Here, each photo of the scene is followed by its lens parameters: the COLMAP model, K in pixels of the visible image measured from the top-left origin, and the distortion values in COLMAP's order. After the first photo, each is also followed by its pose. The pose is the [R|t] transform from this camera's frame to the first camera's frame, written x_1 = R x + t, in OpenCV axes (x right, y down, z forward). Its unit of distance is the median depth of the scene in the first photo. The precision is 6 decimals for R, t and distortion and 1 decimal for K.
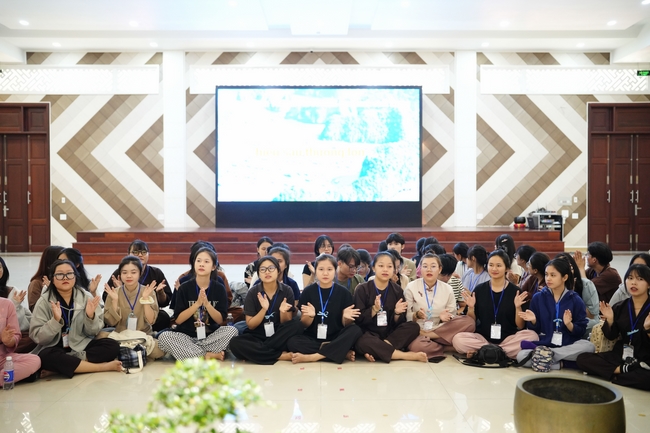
lens RADIAL K [[618.8, 0, 325.0], [0, 618.8, 216.5], [0, 0, 1]] dist [-0.015280, 0.020264]
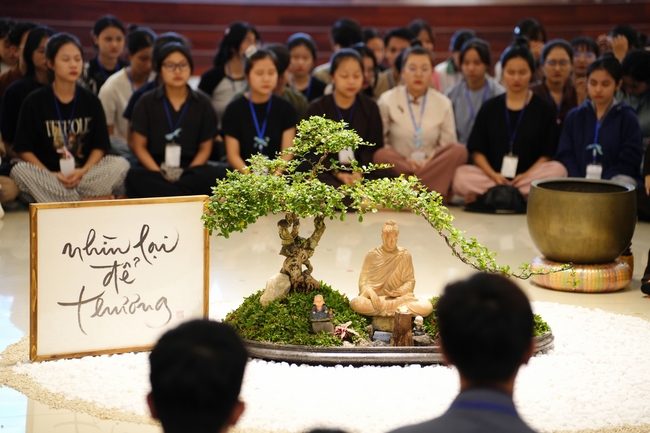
lens RADIAL K [[2212.1, 0, 325.0], [0, 2212.1, 216.5], [0, 0, 1]] dist [1.824031, -0.144051]
pose [[0.983356, 0.003033, 0.181662, -0.139161], [-0.026205, 0.991773, 0.125294, -0.023899], [-0.179787, -0.127969, 0.975346, -0.514314]]
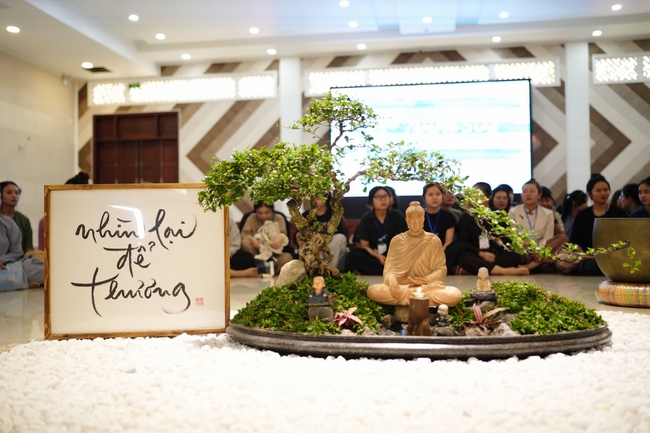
lens RADIAL K [[634.8, 0, 326.2], [0, 634.8, 227.8], [0, 0, 1]] dist [-0.028704, 0.014125]
pose [[0.985102, -0.008644, -0.171756, 0.003032], [0.001723, 0.999182, -0.040403, 0.071640], [0.171964, 0.039506, 0.984311, -0.057551]]
